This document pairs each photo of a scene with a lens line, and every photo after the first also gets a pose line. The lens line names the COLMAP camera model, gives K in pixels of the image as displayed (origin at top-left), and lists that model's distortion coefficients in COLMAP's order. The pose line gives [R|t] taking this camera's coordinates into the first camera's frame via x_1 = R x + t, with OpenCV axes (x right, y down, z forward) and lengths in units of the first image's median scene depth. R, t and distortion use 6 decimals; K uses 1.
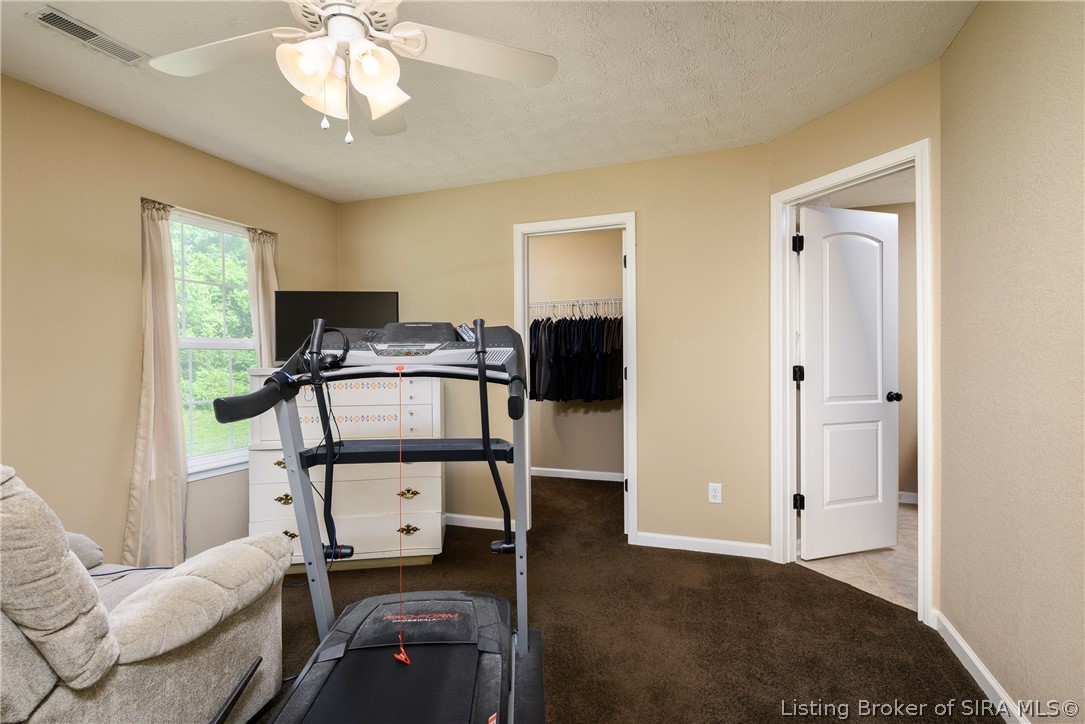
lens RADIAL K [[519.9, 0, 549.8], [0, 519.9, 366.8], [0, 0, 1]] dist [-0.000490, -0.001075]
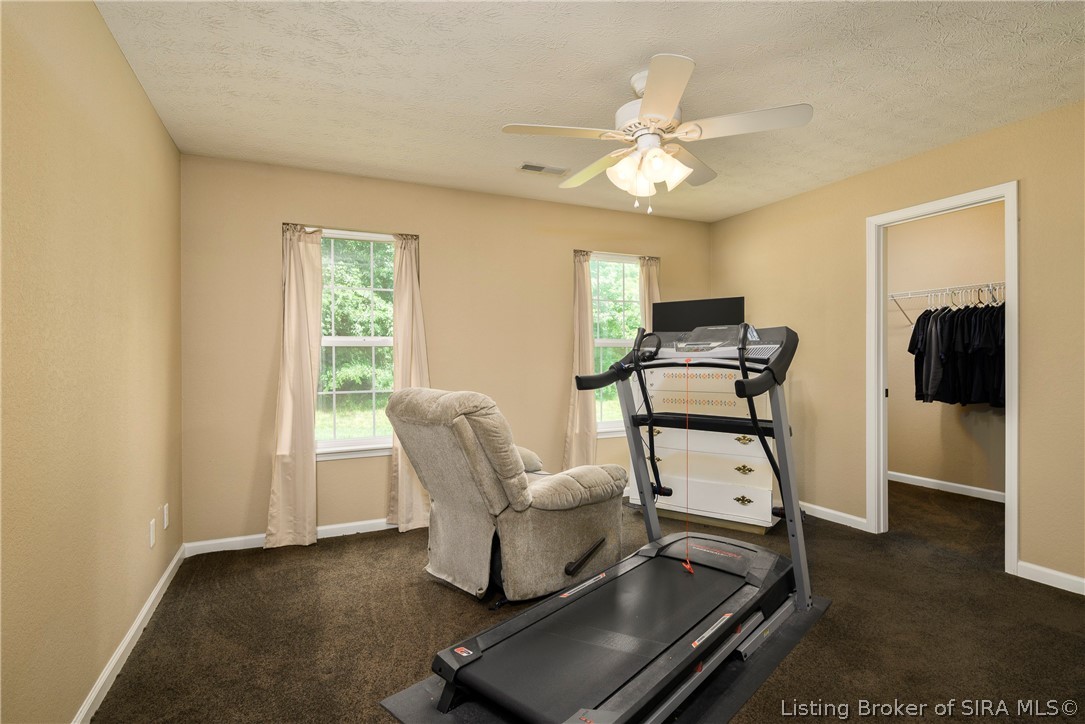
lens RADIAL K [[544.3, 0, 548.5], [0, 544.3, 359.4], [0, 0, 1]] dist [-0.000787, -0.000230]
pose [[0.706631, 0.006966, -0.707548, 0.452379], [-0.012386, 0.999920, -0.002525, 0.007763], [0.707474, 0.010548, 0.706661, -0.286942]]
